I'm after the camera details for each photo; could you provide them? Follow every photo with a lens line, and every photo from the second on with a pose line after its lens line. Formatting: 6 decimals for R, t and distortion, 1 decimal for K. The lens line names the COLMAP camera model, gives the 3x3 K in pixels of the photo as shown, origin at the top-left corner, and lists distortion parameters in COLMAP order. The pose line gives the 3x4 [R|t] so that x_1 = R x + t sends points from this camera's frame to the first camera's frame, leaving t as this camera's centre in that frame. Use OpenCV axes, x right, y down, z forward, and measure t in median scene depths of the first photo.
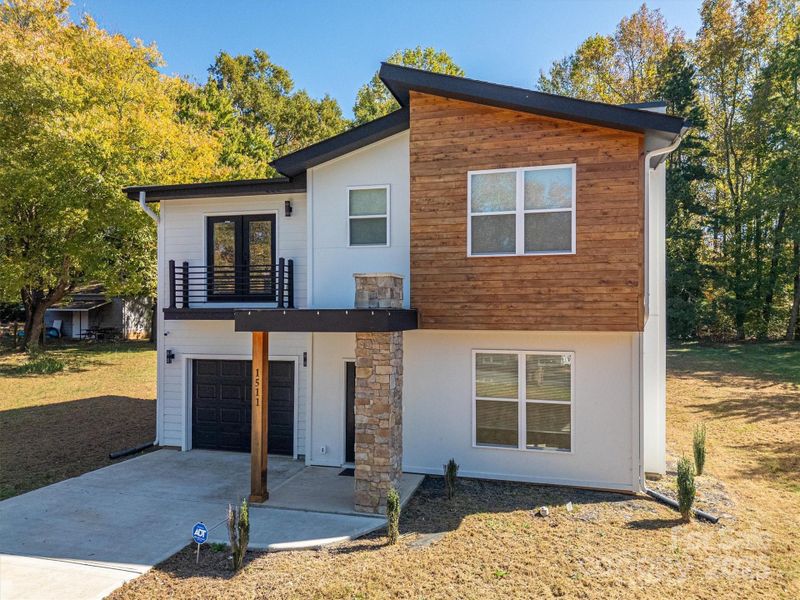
lens RADIAL K [[547.3, 0, 400.6], [0, 547.3, 300.7], [0, 0, 1]] dist [0.031570, -0.015761]
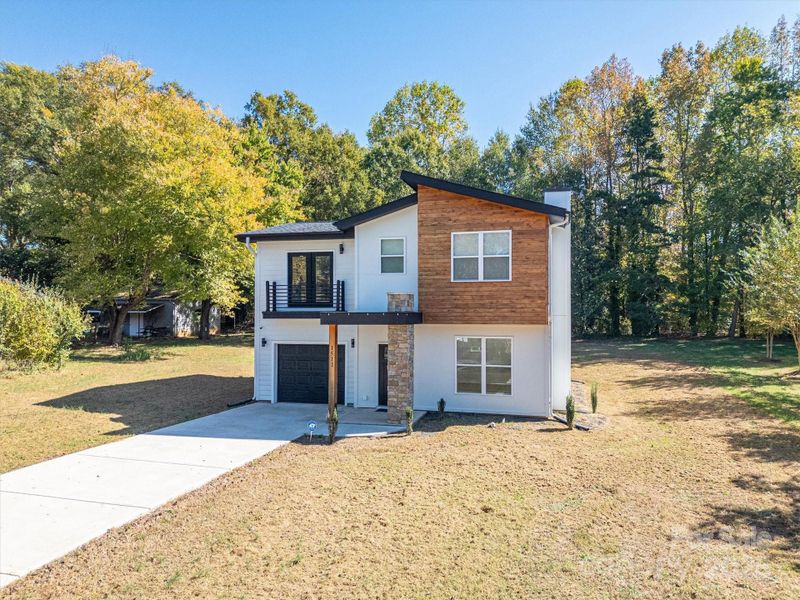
lens RADIAL K [[547.3, 0, 406.6], [0, 547.3, 292.2], [0, 0, 1]] dist [0.031570, -0.015761]
pose [[1.000000, -0.000509, -0.000749, -0.015142], [0.000496, 0.999837, -0.018064, -0.014182], [0.000758, 0.018064, 0.999837, -0.640342]]
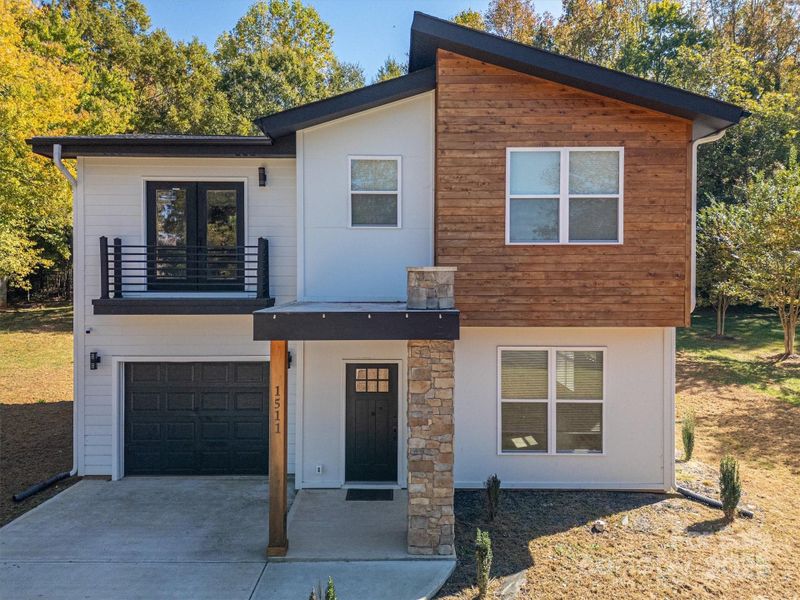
lens RADIAL K [[547.3, 0, 382.9], [0, 547.3, 271.6], [0, 0, 1]] dist [0.031570, -0.015761]
pose [[0.965383, 0.000380, 0.260835, -0.265729], [-0.005224, 0.999827, 0.017878, -0.045085], [-0.260782, -0.018622, 0.965218, 0.171748]]
